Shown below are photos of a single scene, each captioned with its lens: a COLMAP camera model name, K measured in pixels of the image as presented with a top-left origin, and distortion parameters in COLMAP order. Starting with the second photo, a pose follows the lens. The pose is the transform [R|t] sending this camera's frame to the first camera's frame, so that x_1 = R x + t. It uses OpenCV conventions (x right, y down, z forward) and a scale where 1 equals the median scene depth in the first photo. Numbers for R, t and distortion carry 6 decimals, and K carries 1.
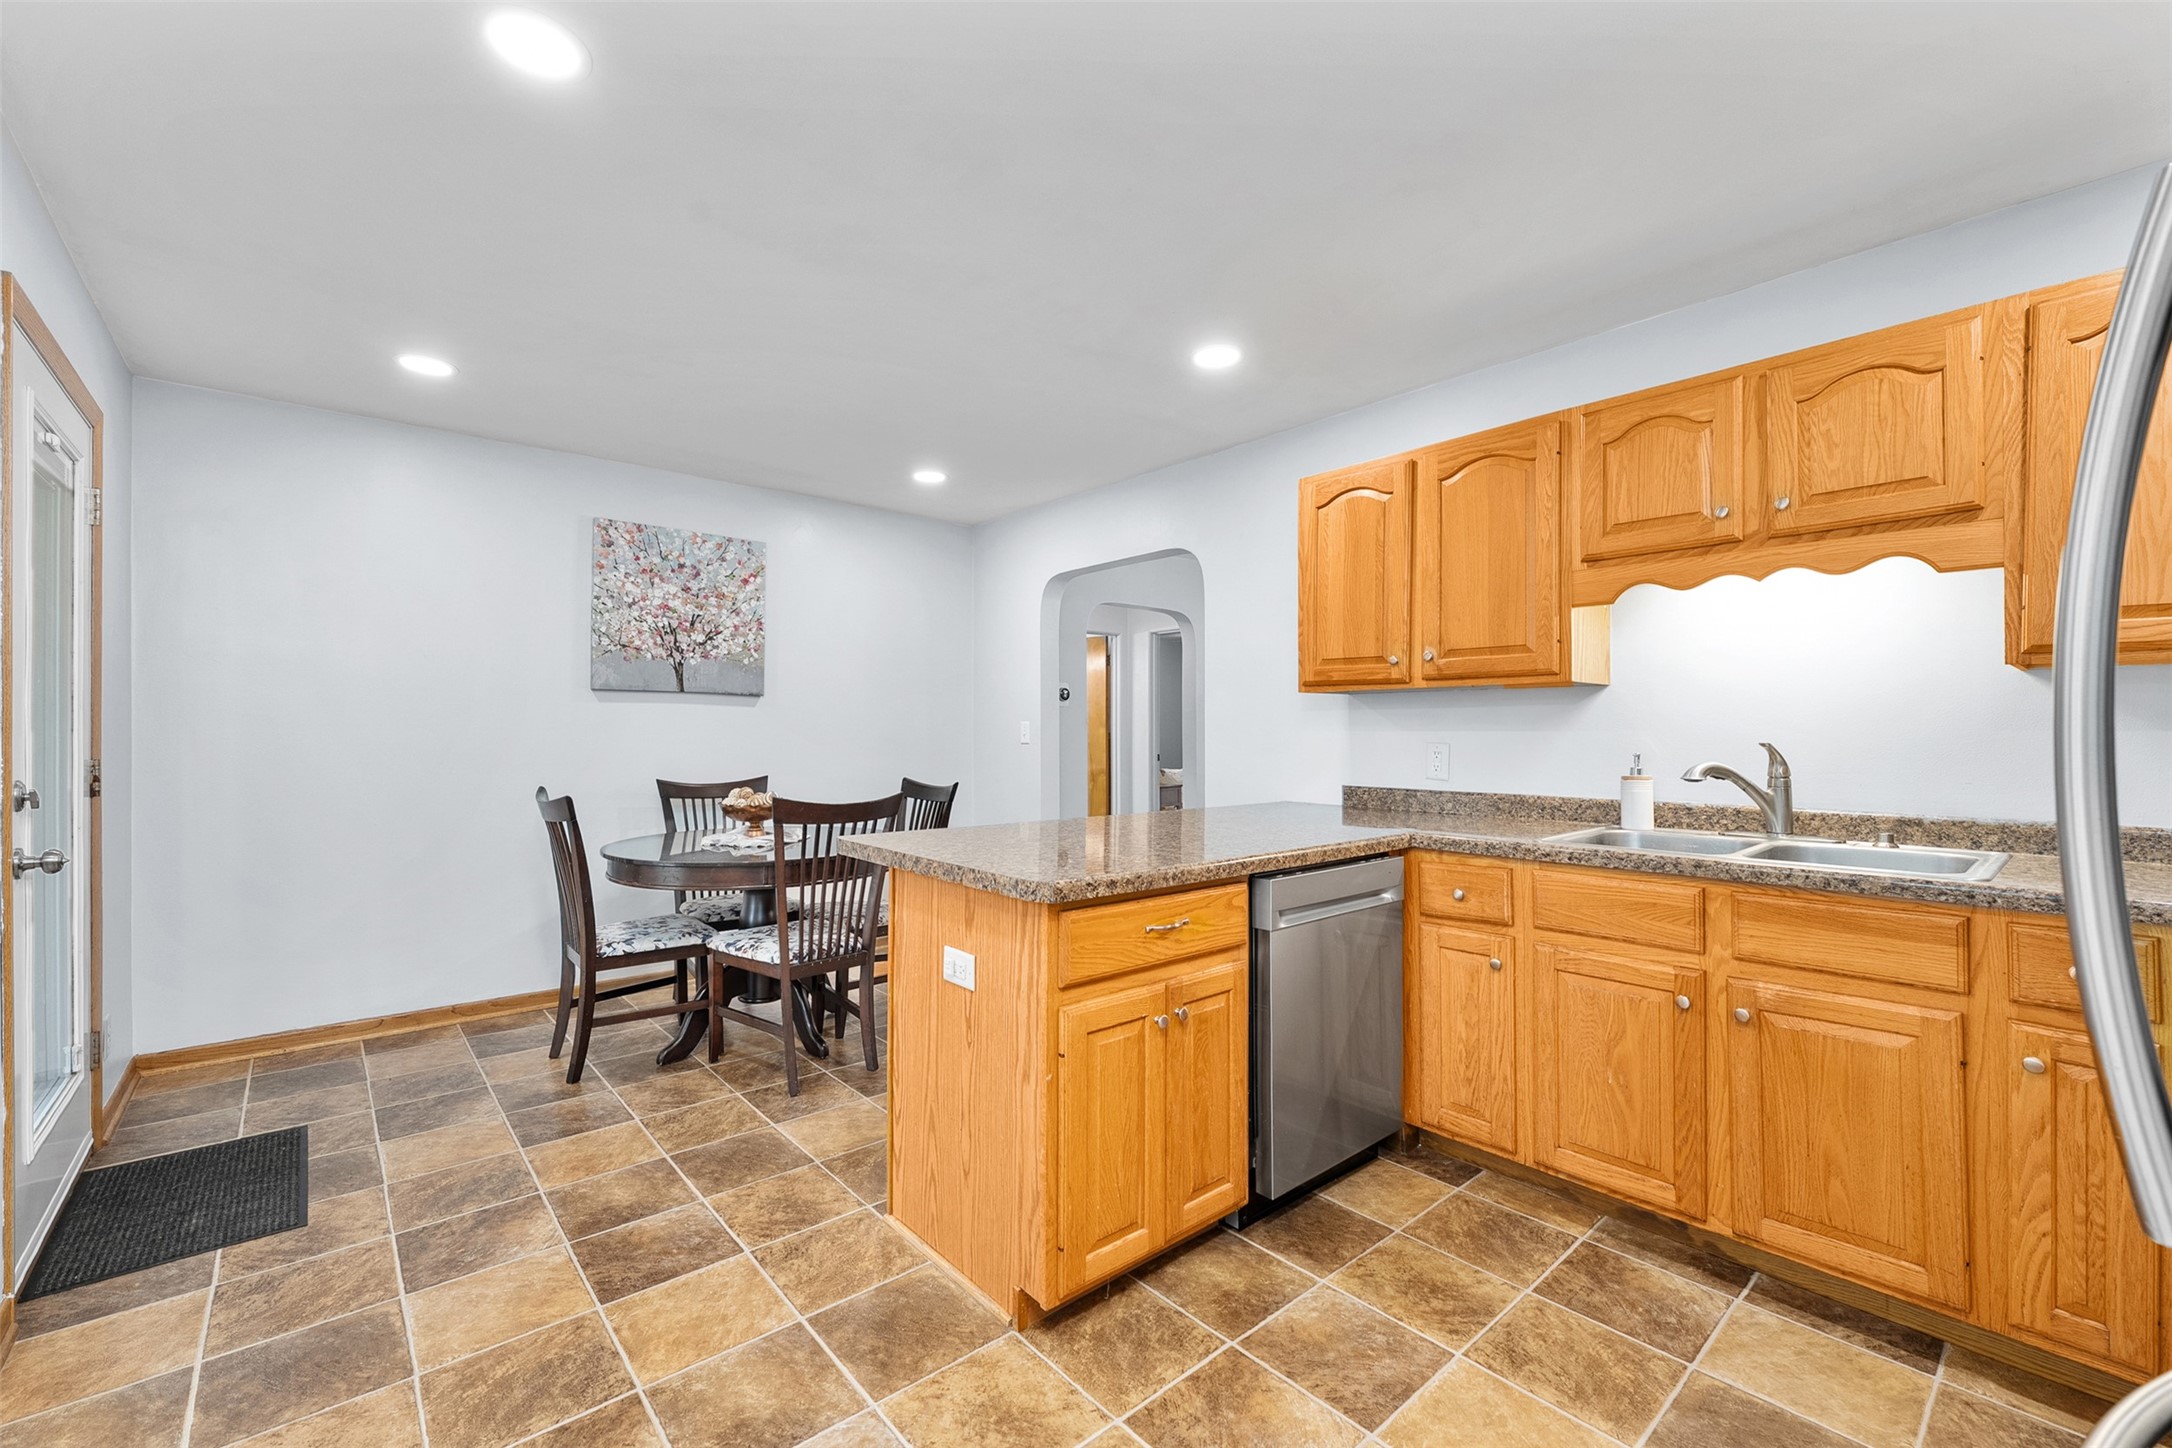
lens RADIAL K [[893.8, 0, 1086.0], [0, 893.8, 724.0], [0, 0, 1]] dist [0.000077, -0.000423]
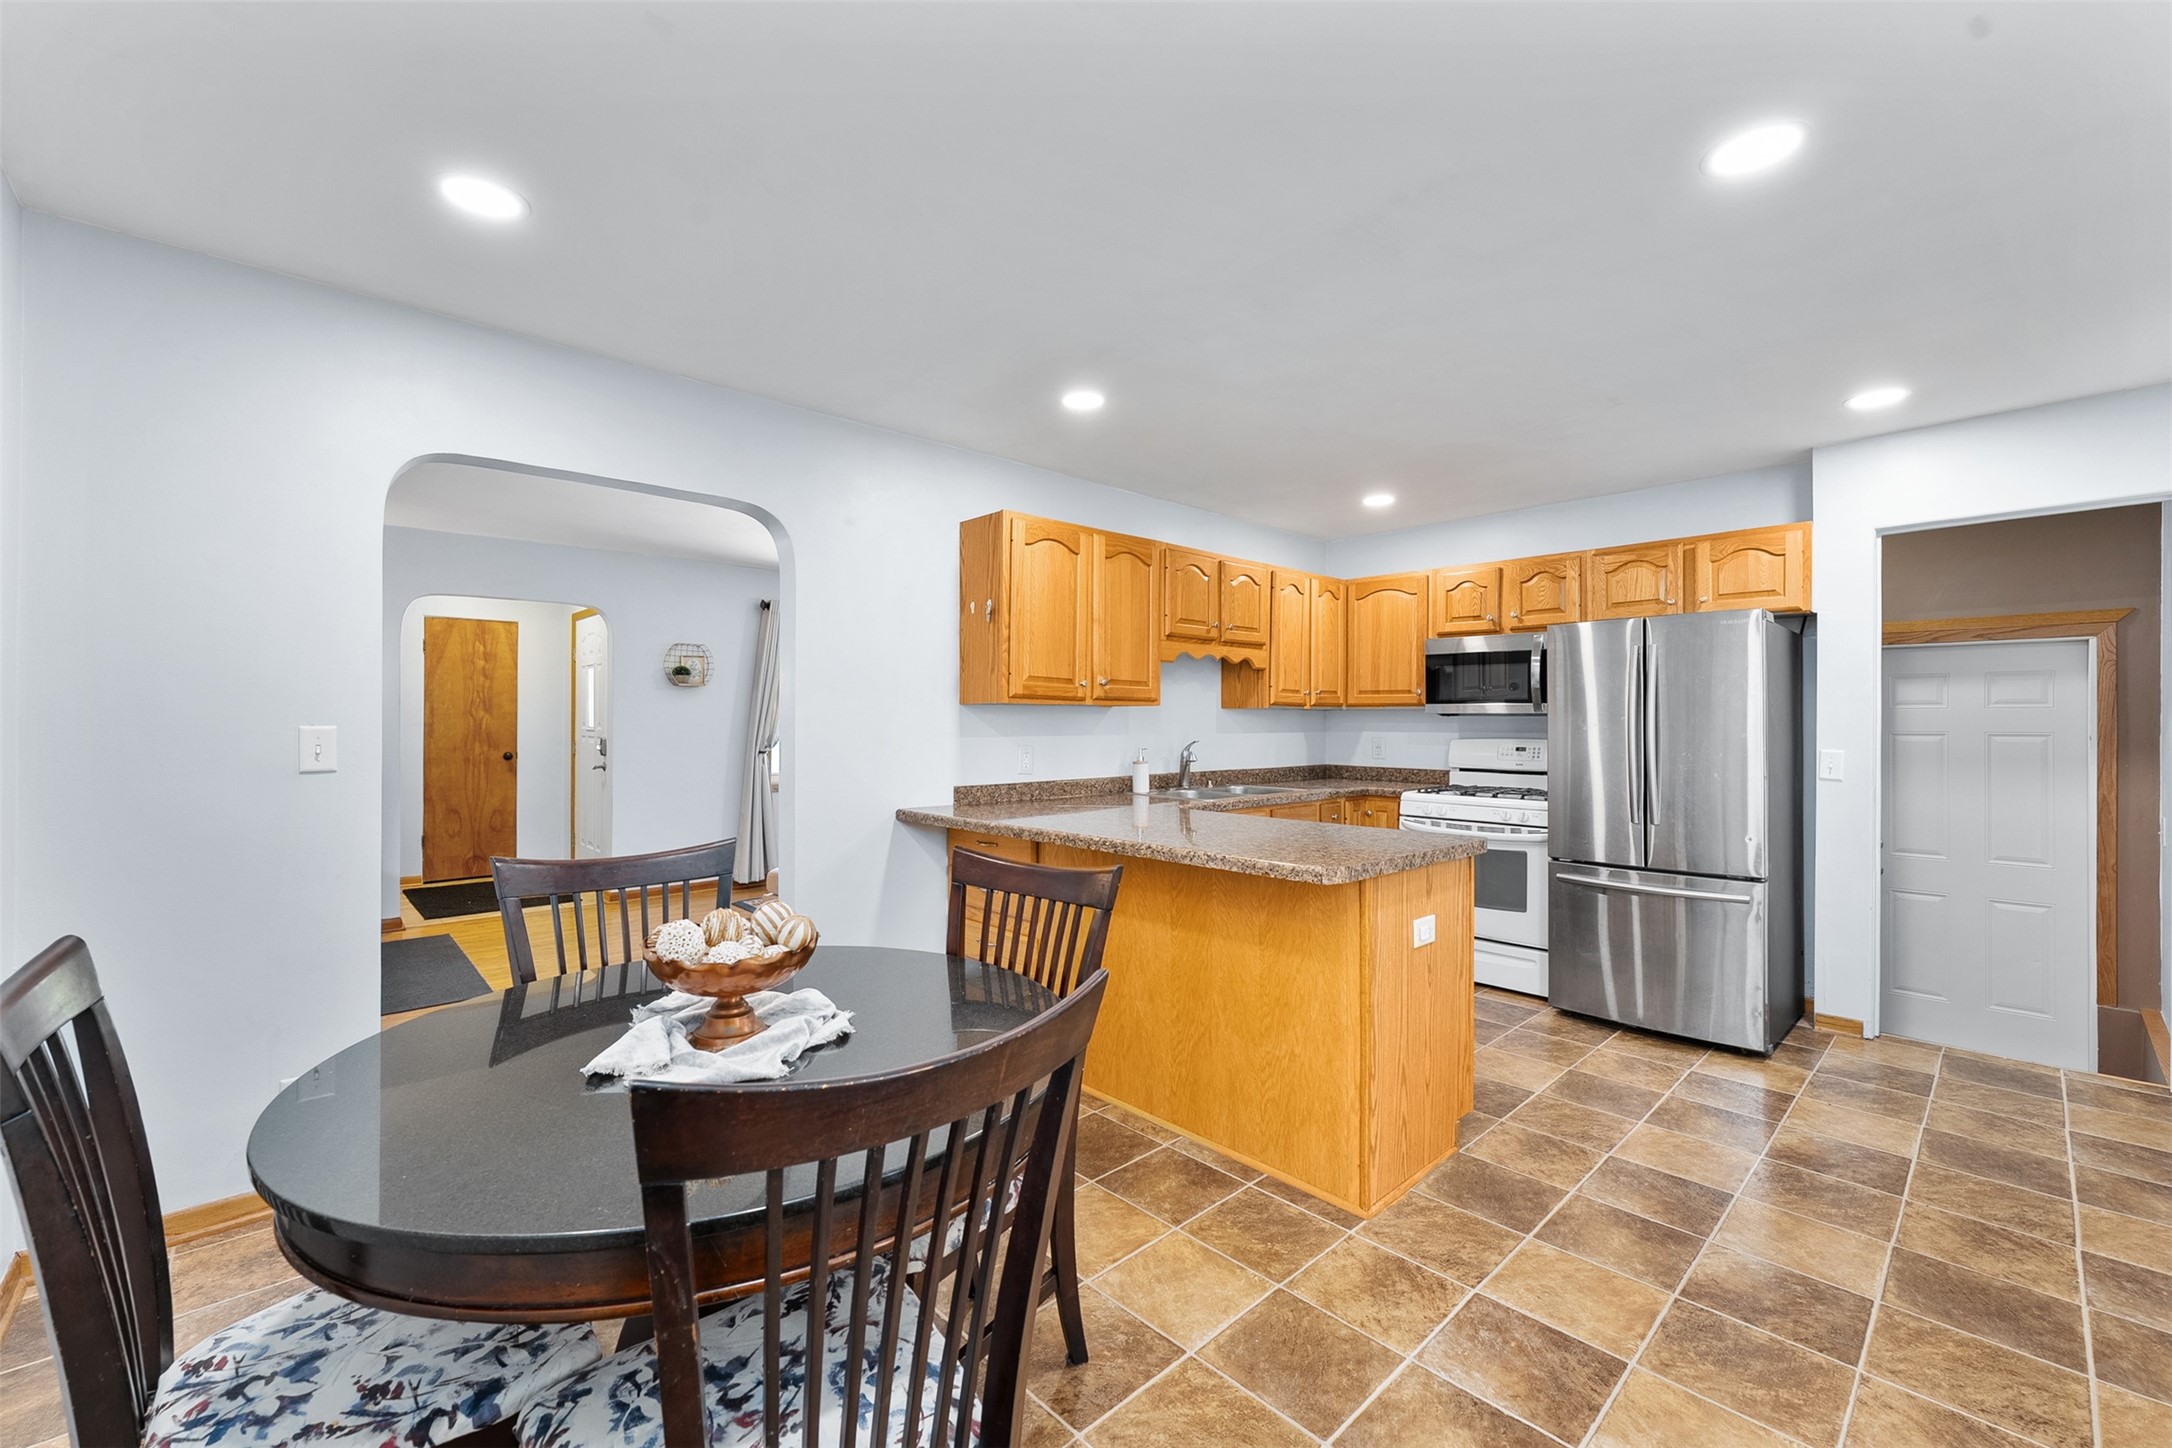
lens RADIAL K [[873.3, 0, 1080.9], [0, 873.3, 718.2], [0, 0, 1]] dist [-0.001285, 0.000127]
pose [[-0.031516, 0.003641, 0.999497, -1.111028], [-0.010492, 0.999937, -0.003974, -0.017494], [-0.999448, -0.010612, -0.031476, 1.238566]]
